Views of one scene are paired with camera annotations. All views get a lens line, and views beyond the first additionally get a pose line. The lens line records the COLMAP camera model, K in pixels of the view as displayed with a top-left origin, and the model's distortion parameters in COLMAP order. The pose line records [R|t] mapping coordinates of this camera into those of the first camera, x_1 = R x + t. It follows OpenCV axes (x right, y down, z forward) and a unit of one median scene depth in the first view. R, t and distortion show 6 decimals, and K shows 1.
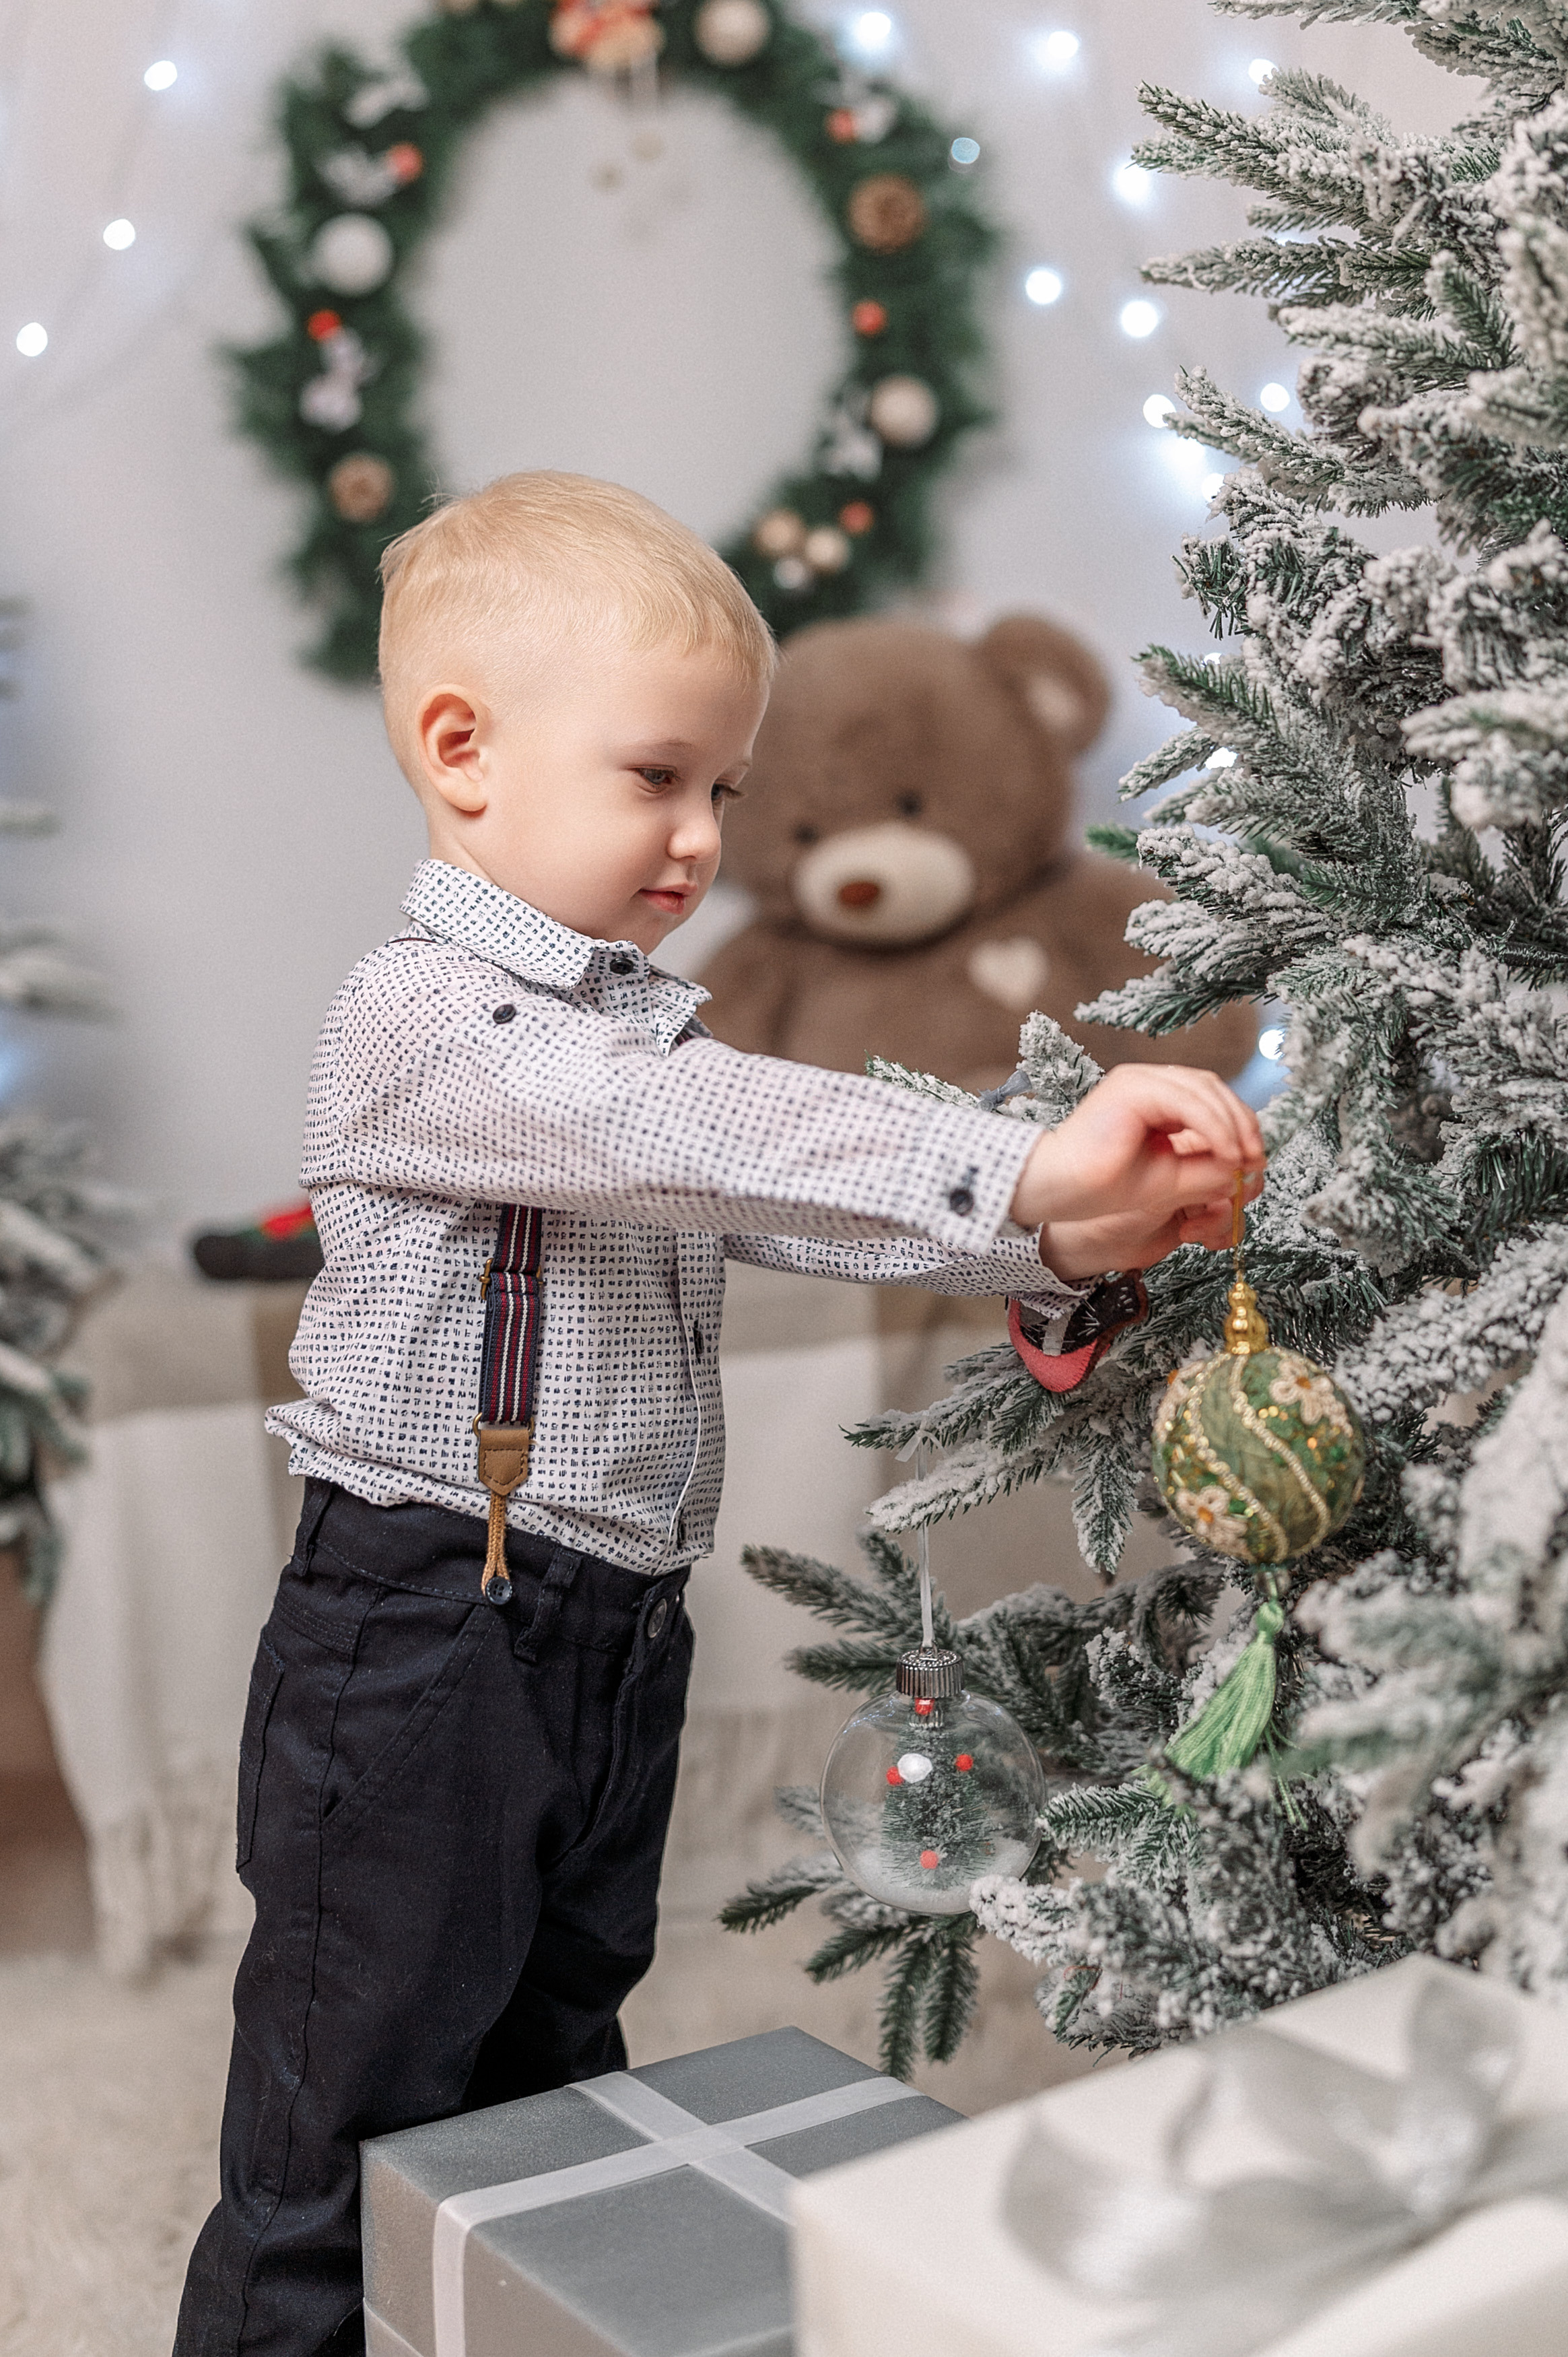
lens RADIAL K [[2628.2, 0, 781.2], [0, 2628.2, 1018.9], [0, 0, 1]] dist [0.011137, 0.012932]
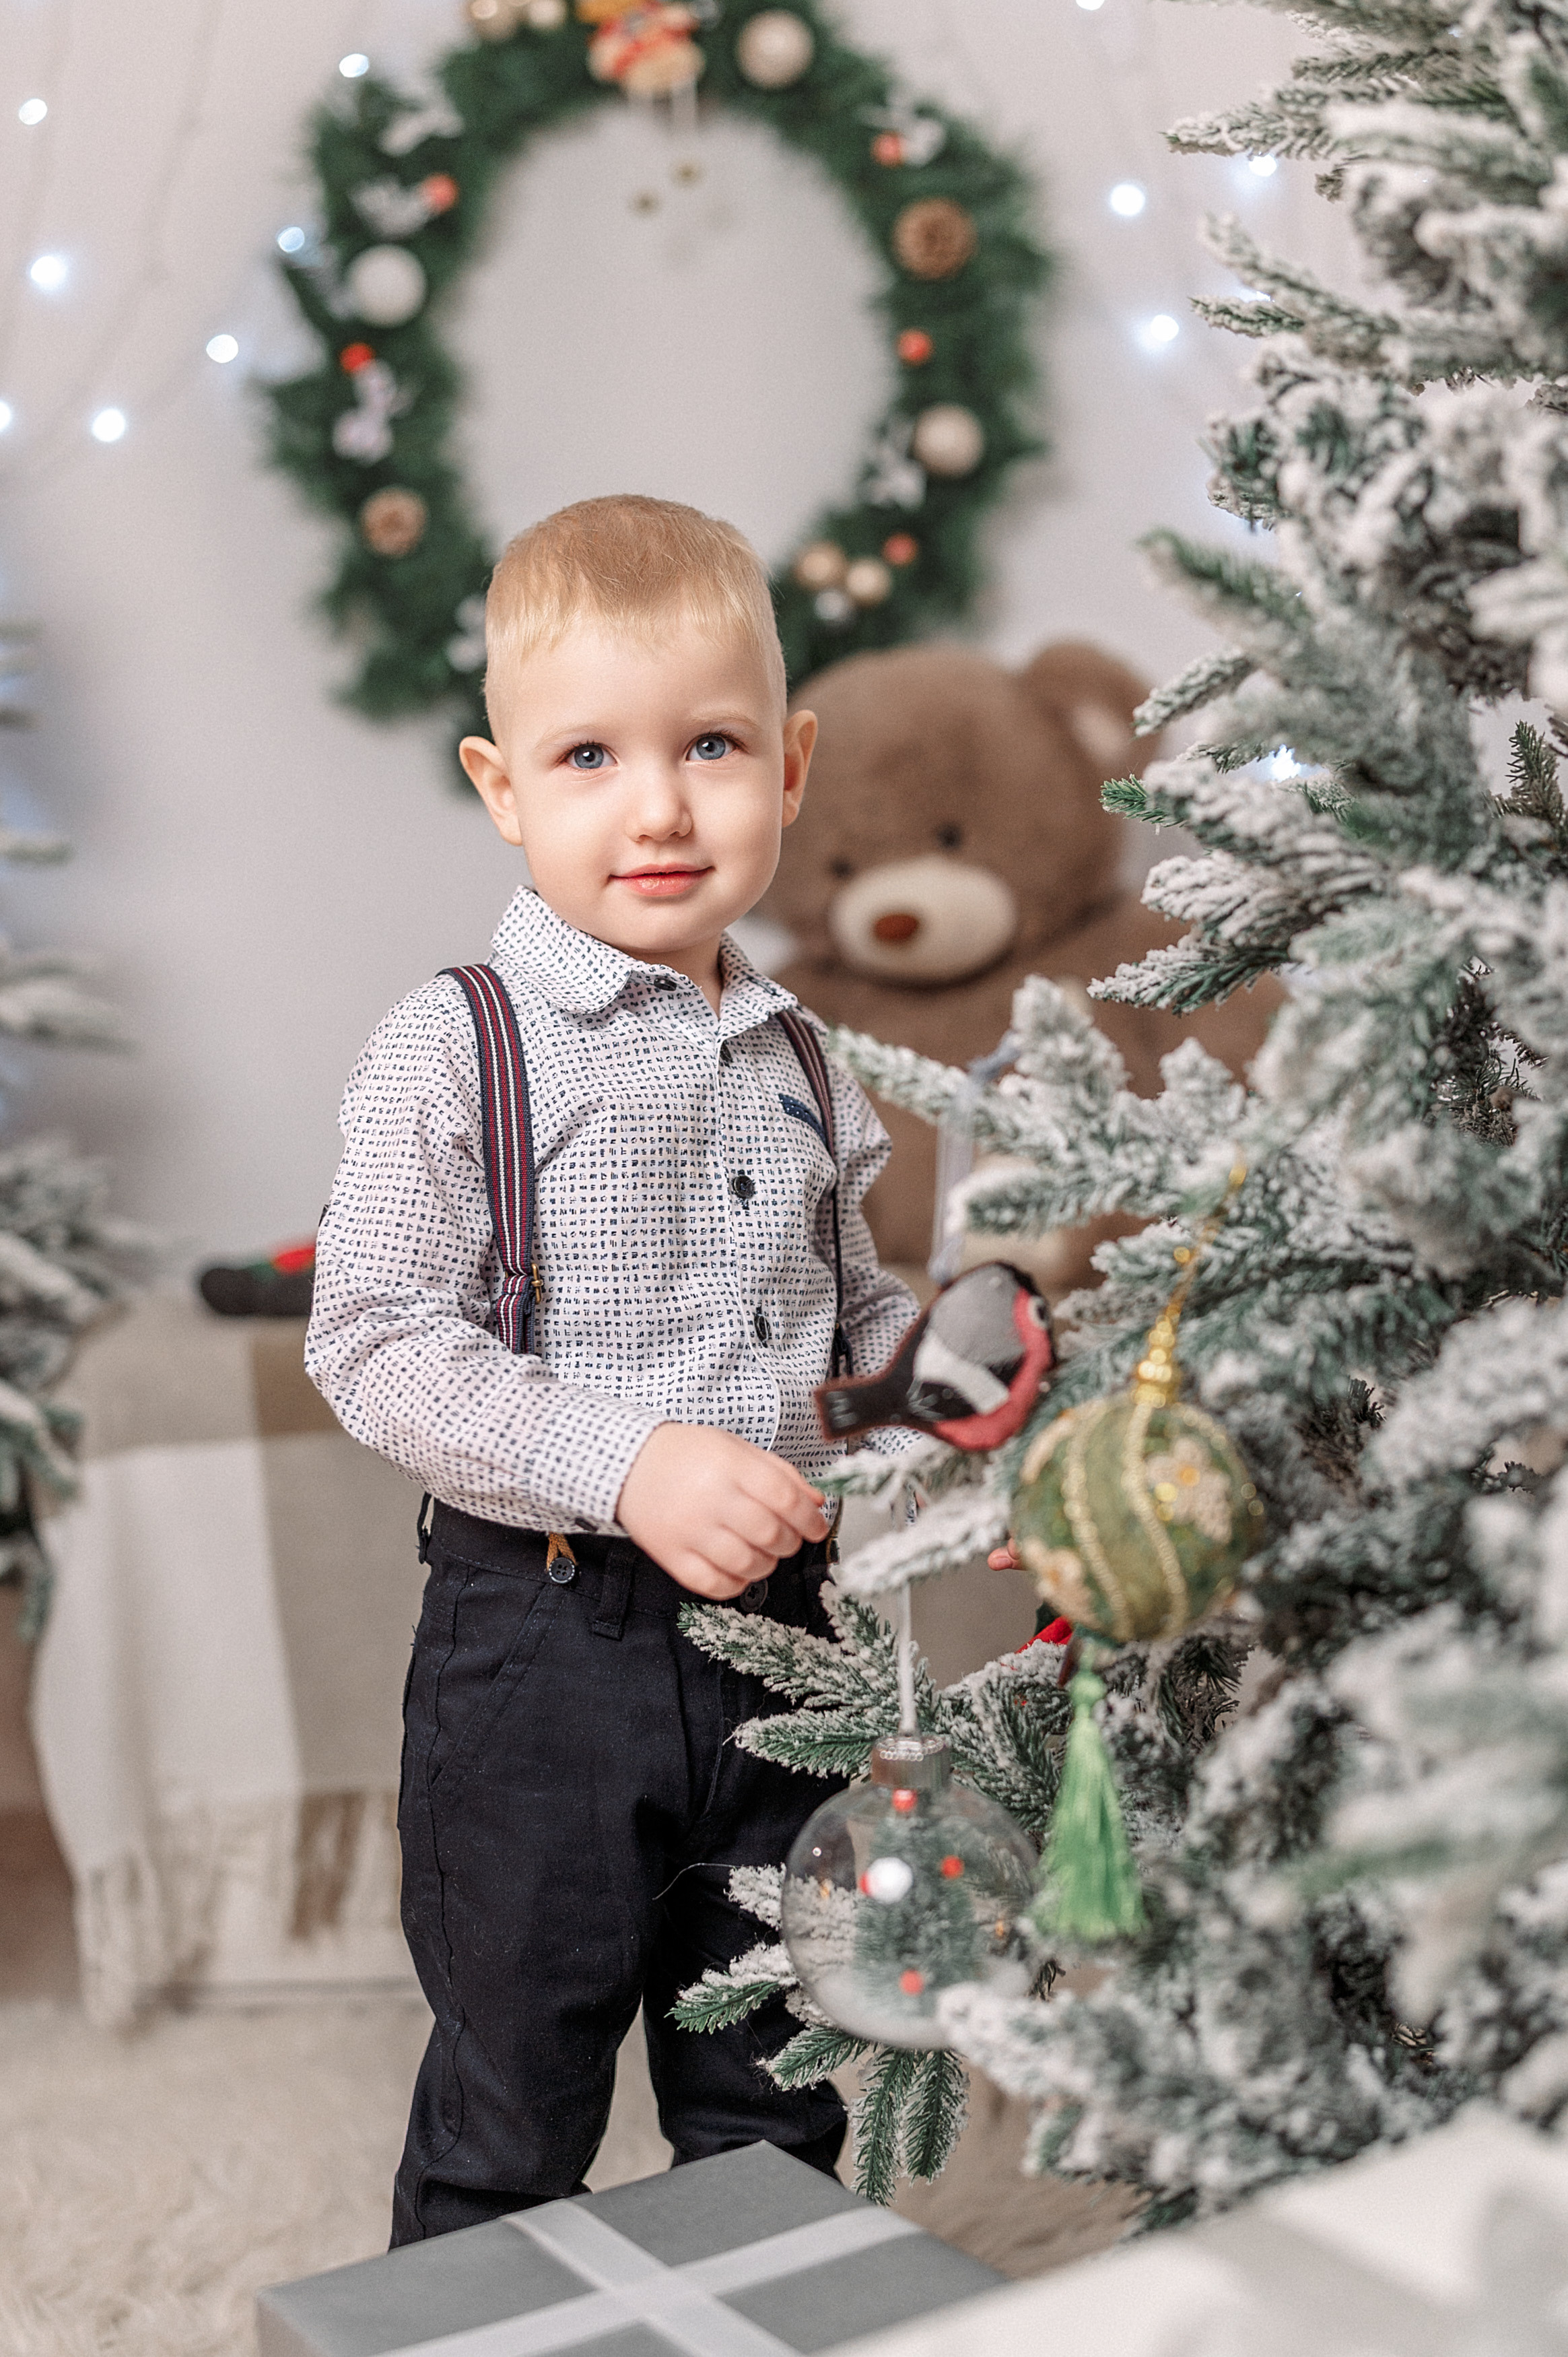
lens RADIAL K [[2197.4, 0, 766.0], [0, 2197.4, 1199.7], [0, 0, 1]] dist [-0.011199, 0.013473]
pose [[0.997066, 0.003923, -0.076448, 0.063512], [-0.002901, 0.999905, 0.013473, 0.059561], [0.076493, -0.013211, 0.996983, 0.272829]]
